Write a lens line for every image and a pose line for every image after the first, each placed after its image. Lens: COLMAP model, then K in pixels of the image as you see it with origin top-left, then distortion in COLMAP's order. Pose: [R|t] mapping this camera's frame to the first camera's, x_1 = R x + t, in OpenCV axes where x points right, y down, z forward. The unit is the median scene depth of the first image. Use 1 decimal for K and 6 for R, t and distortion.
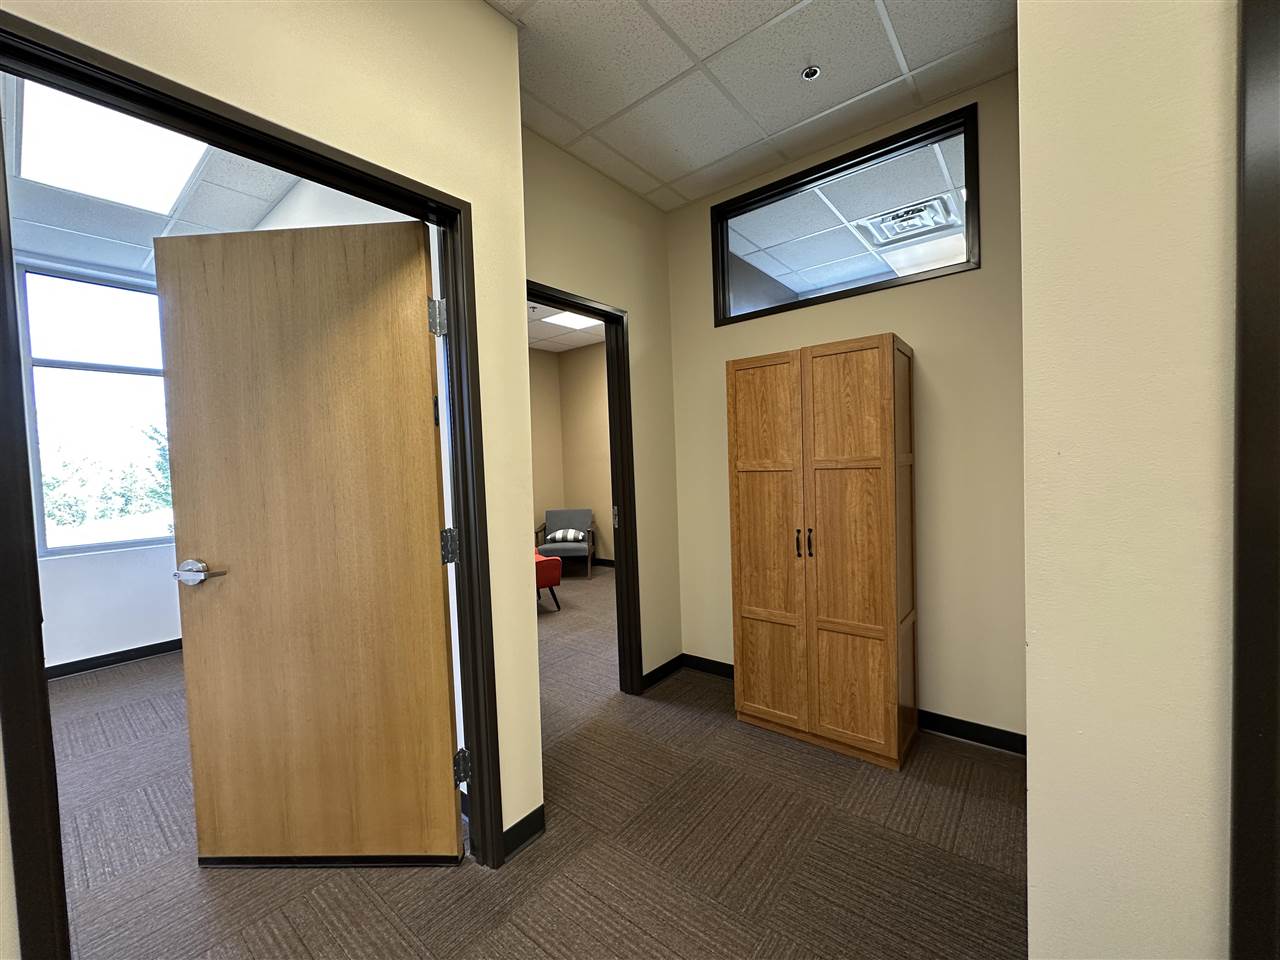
lens RADIAL K [[511.9, 0, 637.2], [0, 511.9, 477.6], [0, 0, 1]] dist [0.001716, 0.000224]
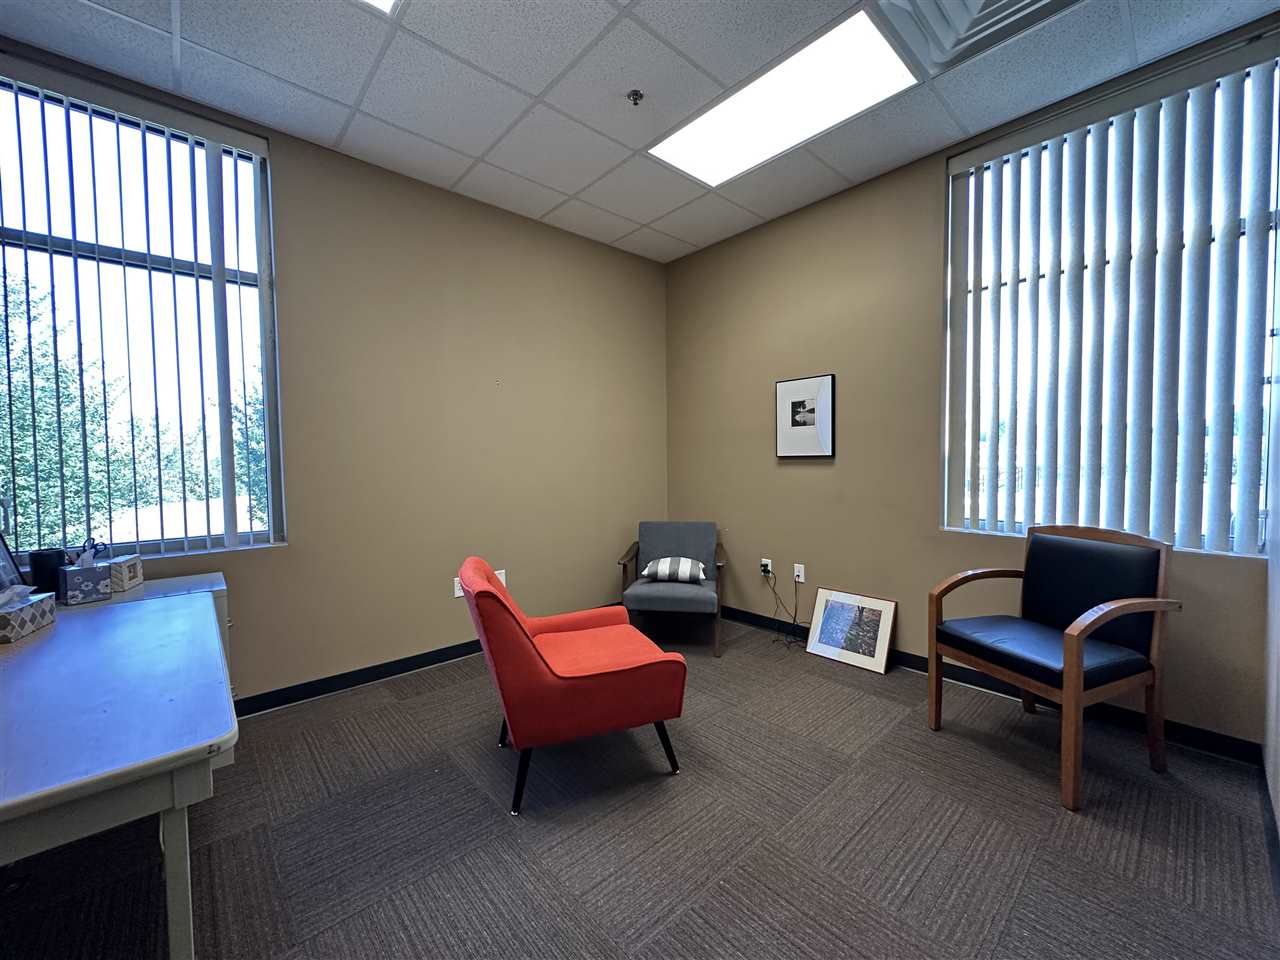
lens RADIAL K [[511.9, 0, 637.2], [0, 511.9, 477.6], [0, 0, 1]] dist [0.001716, 0.000224]
pose [[0.986757, 0.033009, -0.158813, -0.094944], [-0.033596, 0.999435, -0.001010, 0.014669], [0.158690, 0.006332, 0.987308, 0.441116]]
